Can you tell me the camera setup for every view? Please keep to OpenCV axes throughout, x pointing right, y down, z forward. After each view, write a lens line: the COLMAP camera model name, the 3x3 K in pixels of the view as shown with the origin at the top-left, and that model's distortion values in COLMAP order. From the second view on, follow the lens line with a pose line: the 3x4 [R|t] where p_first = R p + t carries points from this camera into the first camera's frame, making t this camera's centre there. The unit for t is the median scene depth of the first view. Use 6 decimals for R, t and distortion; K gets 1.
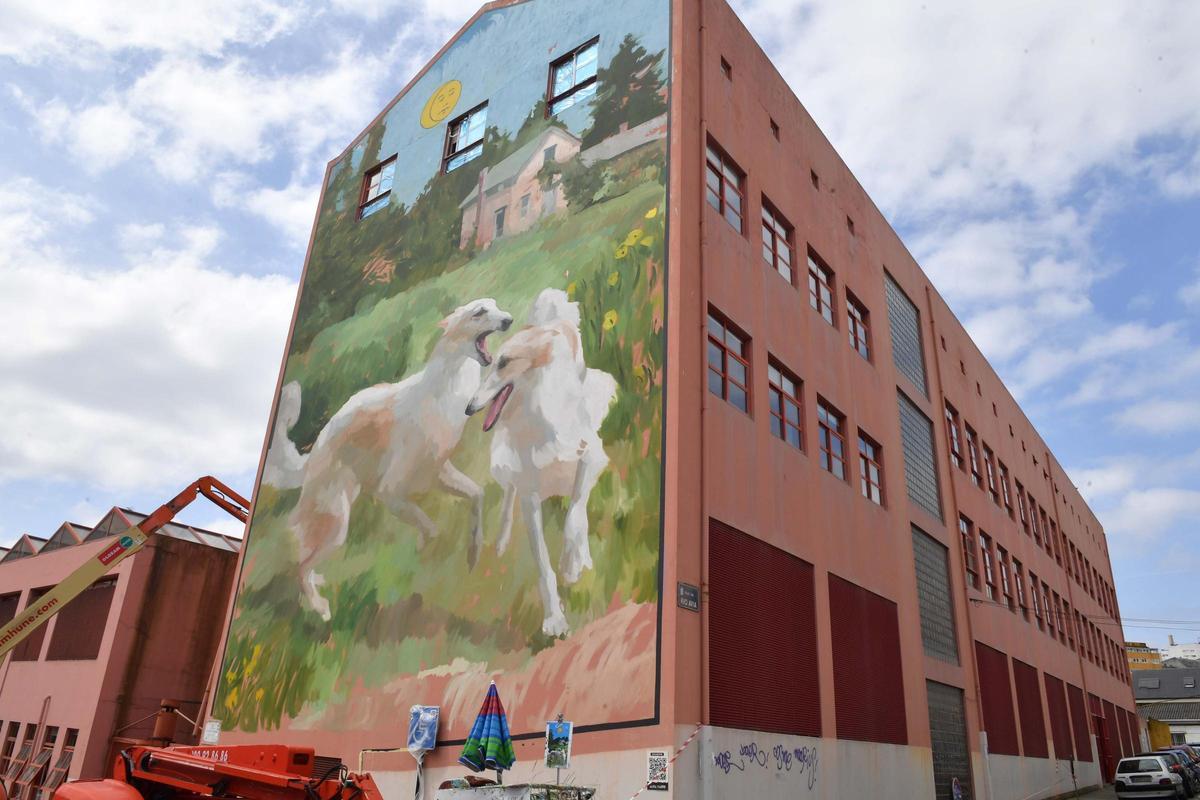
lens RADIAL K [[815.9, 0, 600.0], [0, 815.9, 400.0], [0, 0, 1]] dist [-0.041874, -0.012307]
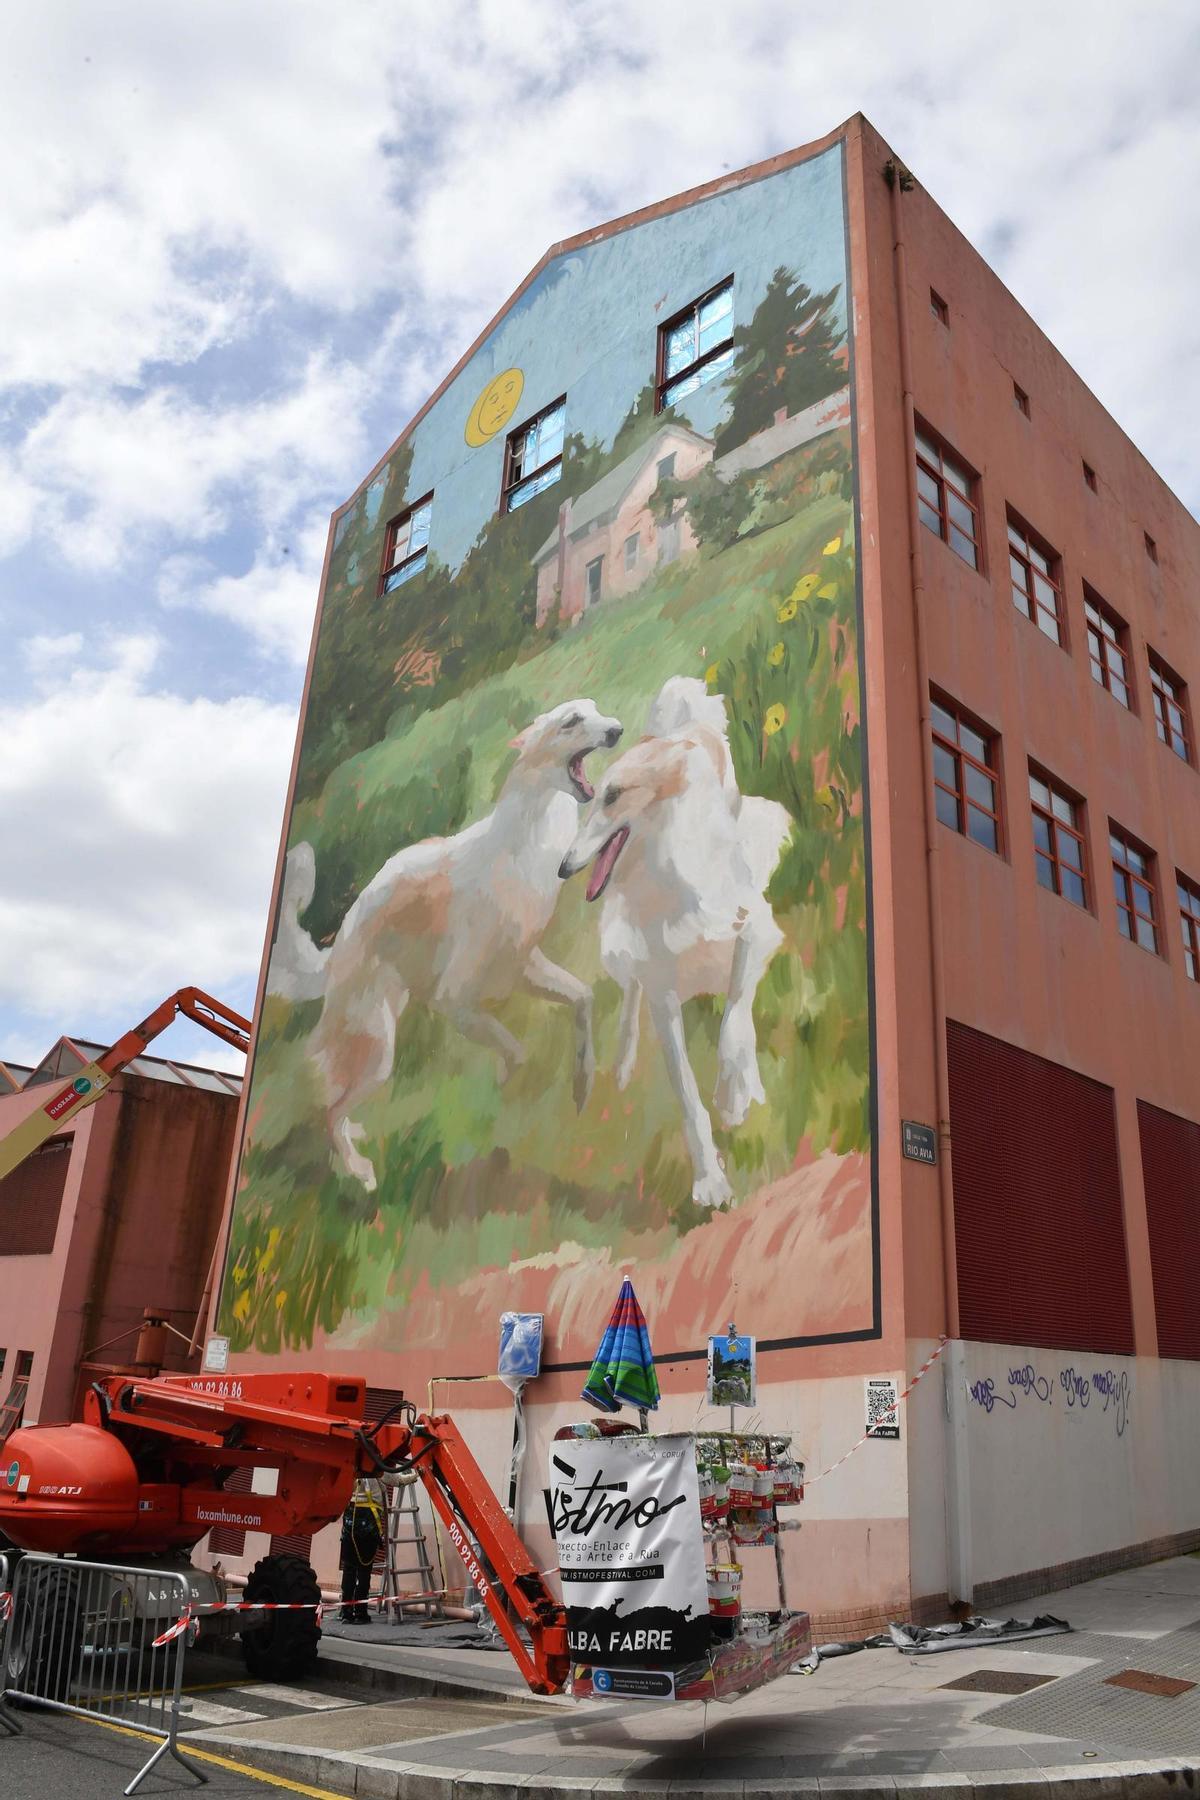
lens RADIAL K [[1223.9, 0, 608.6], [0, 1223.9, 918.0], [0, 0, 1]] dist [-0.041874, -0.012307]
pose [[0.992229, -0.043365, -0.116622, -0.011103], [0.049153, 0.997674, 0.047219, 0.005932], [0.114303, -0.052585, 0.992053, 0.020536]]
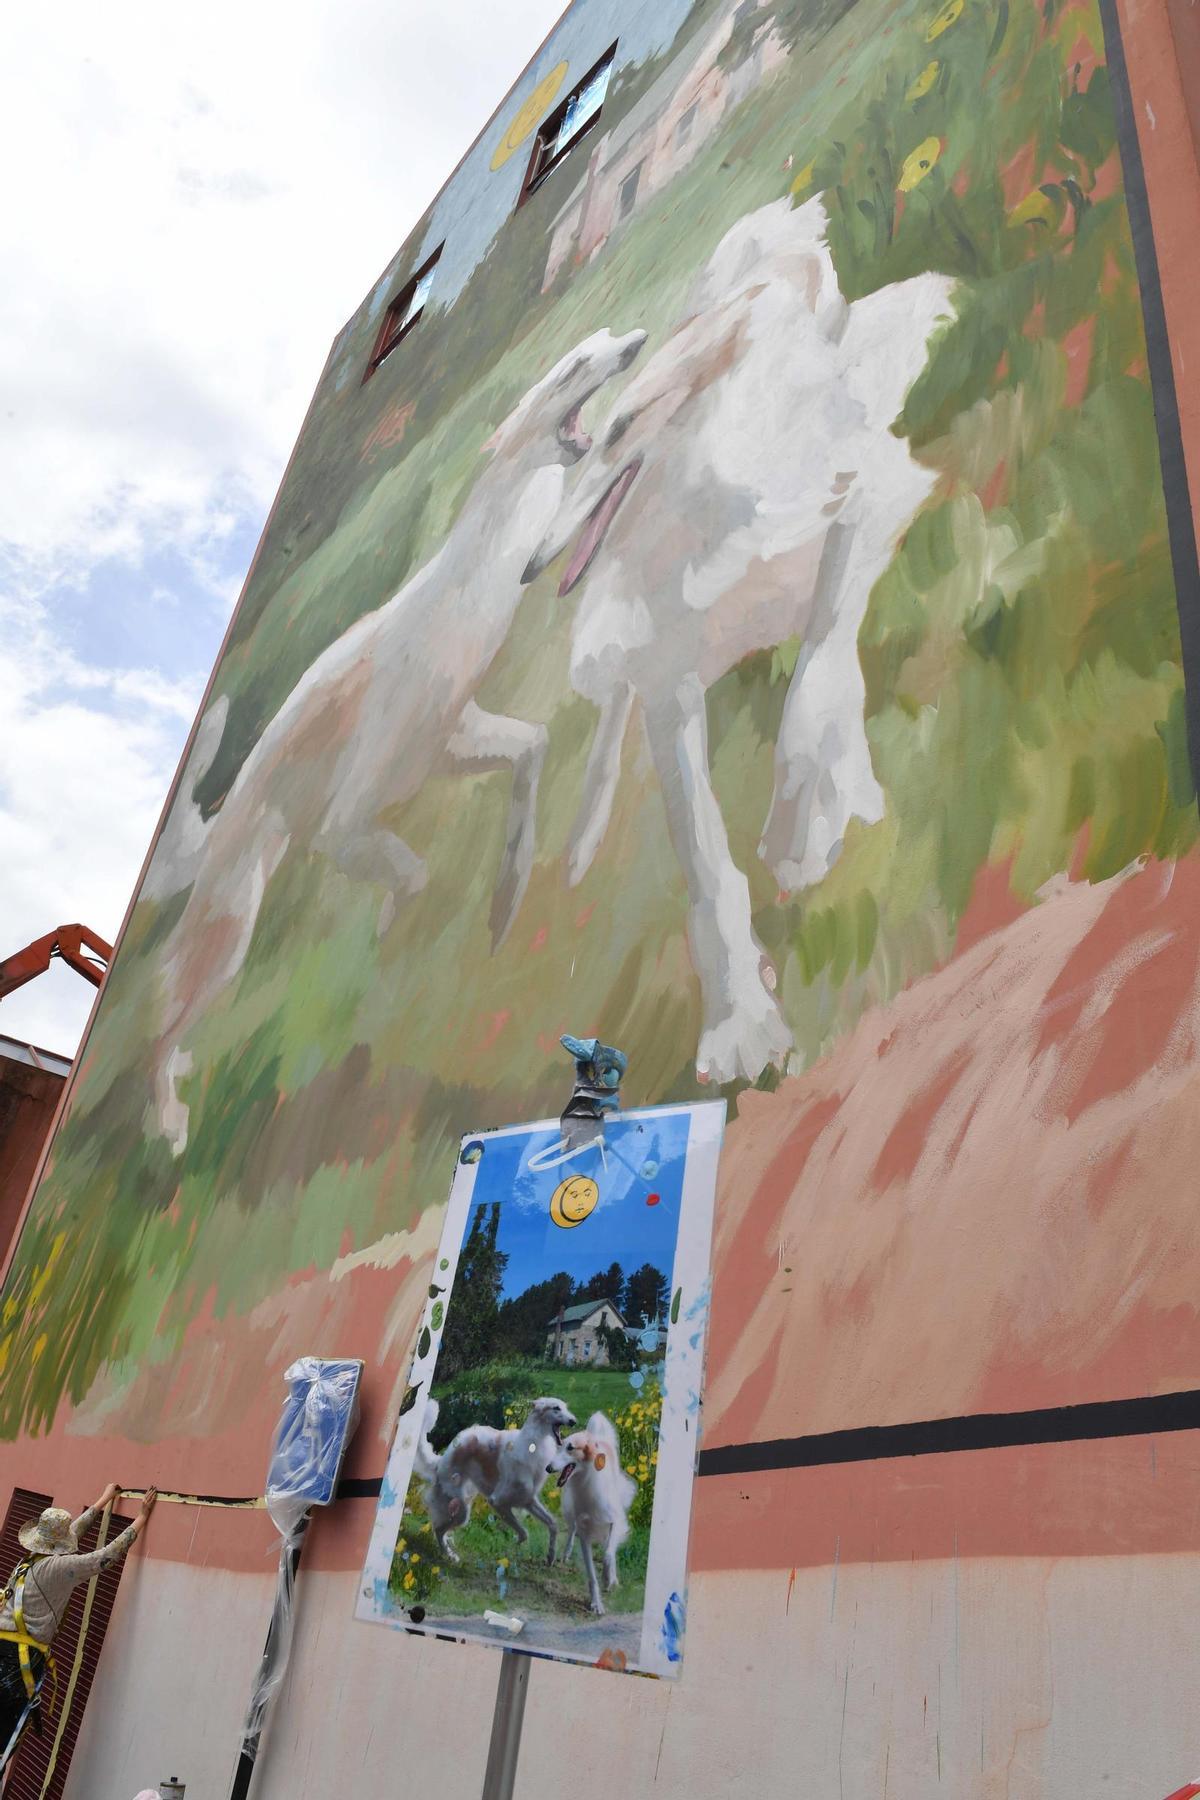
lens RADIAL K [[1223.9, 0, 608.6], [0, 1223.9, 918.0], [0, 0, 1]] dist [-0.041874, -0.012307]
pose [[0.976383, -0.016297, -0.215430, -0.009824], [-0.002725, 0.996143, -0.087708, 0.223013], [0.216029, 0.086223, 0.972572, 0.498470]]
